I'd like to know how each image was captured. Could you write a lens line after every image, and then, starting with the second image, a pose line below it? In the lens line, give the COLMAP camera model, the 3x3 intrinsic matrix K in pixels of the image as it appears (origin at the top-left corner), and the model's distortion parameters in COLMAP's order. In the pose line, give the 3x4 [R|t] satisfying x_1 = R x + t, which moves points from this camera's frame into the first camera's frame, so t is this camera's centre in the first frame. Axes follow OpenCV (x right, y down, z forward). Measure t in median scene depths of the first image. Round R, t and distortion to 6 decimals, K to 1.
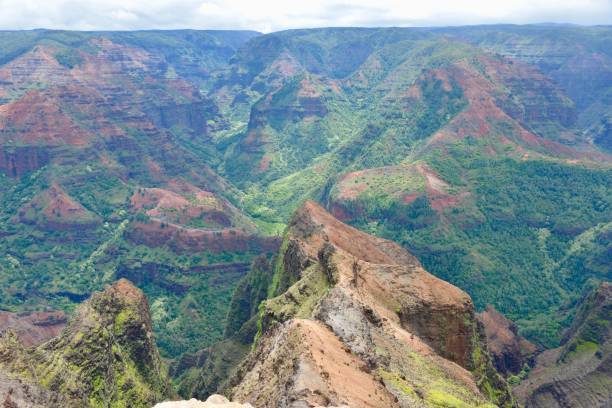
lens RADIAL K [[575.0, 0, 306.0], [0, 575.0, 204.0], [0, 0, 1]] dist [-0.016475, 0.005880]
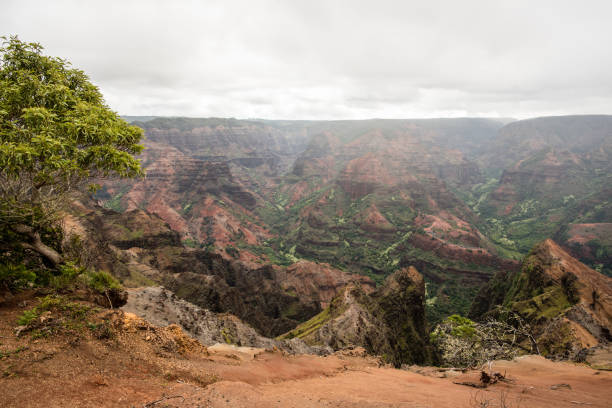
lens RADIAL K [[350.4, 0, 306.0], [0, 350.4, 204.0], [0, 0, 1]] dist [-0.031167, 0.012385]
pose [[0.821954, 0.120887, -0.556577, -0.009827], [-0.150070, 0.988651, -0.006890, 0.001382], [0.549427, 0.089189, 0.830768, -0.012520]]
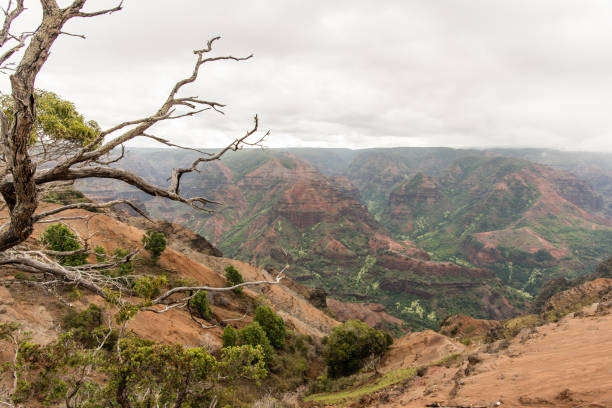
lens RADIAL K [[347.3, 0, 294.9], [0, 347.3, 203.5], [0, 0, 1]] dist [-0.000407, 0.000111]
pose [[0.991095, 0.026091, -0.130574, -0.429376], [-0.043108, 0.990675, -0.129249, 0.020436], [0.125984, 0.133727, 0.982978, -0.113637]]
